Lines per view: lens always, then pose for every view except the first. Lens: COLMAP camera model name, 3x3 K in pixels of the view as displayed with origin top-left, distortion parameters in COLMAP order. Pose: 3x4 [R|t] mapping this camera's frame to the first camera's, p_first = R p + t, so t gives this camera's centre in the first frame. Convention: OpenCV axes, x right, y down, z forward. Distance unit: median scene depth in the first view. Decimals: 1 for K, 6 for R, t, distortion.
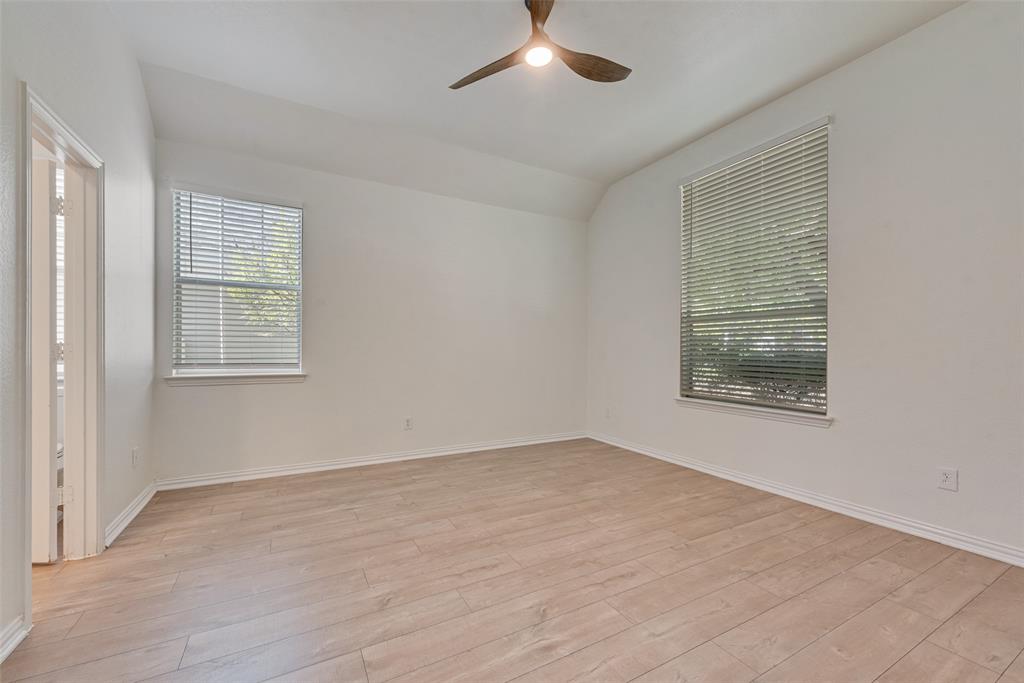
lens RADIAL K [[402.7, 0, 507.3], [0, 402.7, 343.3], [0, 0, 1]] dist [-0.000281, -0.000141]
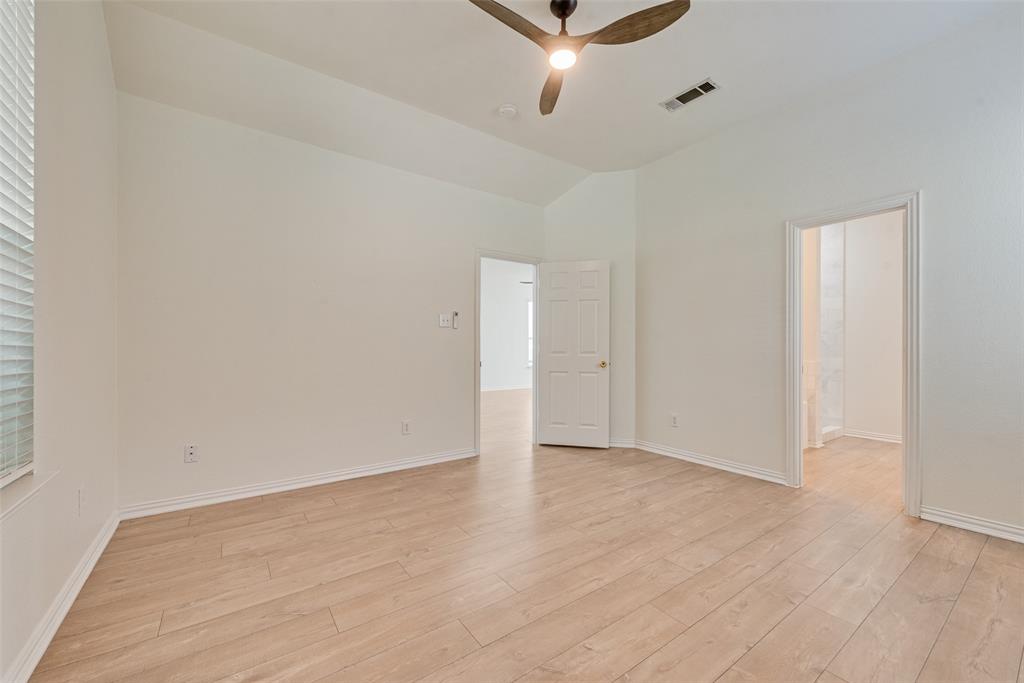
lens RADIAL K [[402.7, 0, 512.8], [0, 402.7, 347.1], [0, 0, 1]] dist [-0.000281, -0.000141]
pose [[-0.991927, -0.004553, -0.126730, 0.313166], [-0.002310, 0.999838, -0.017839, 0.032781], [0.126791, -0.017402, -0.991777, 1.902661]]
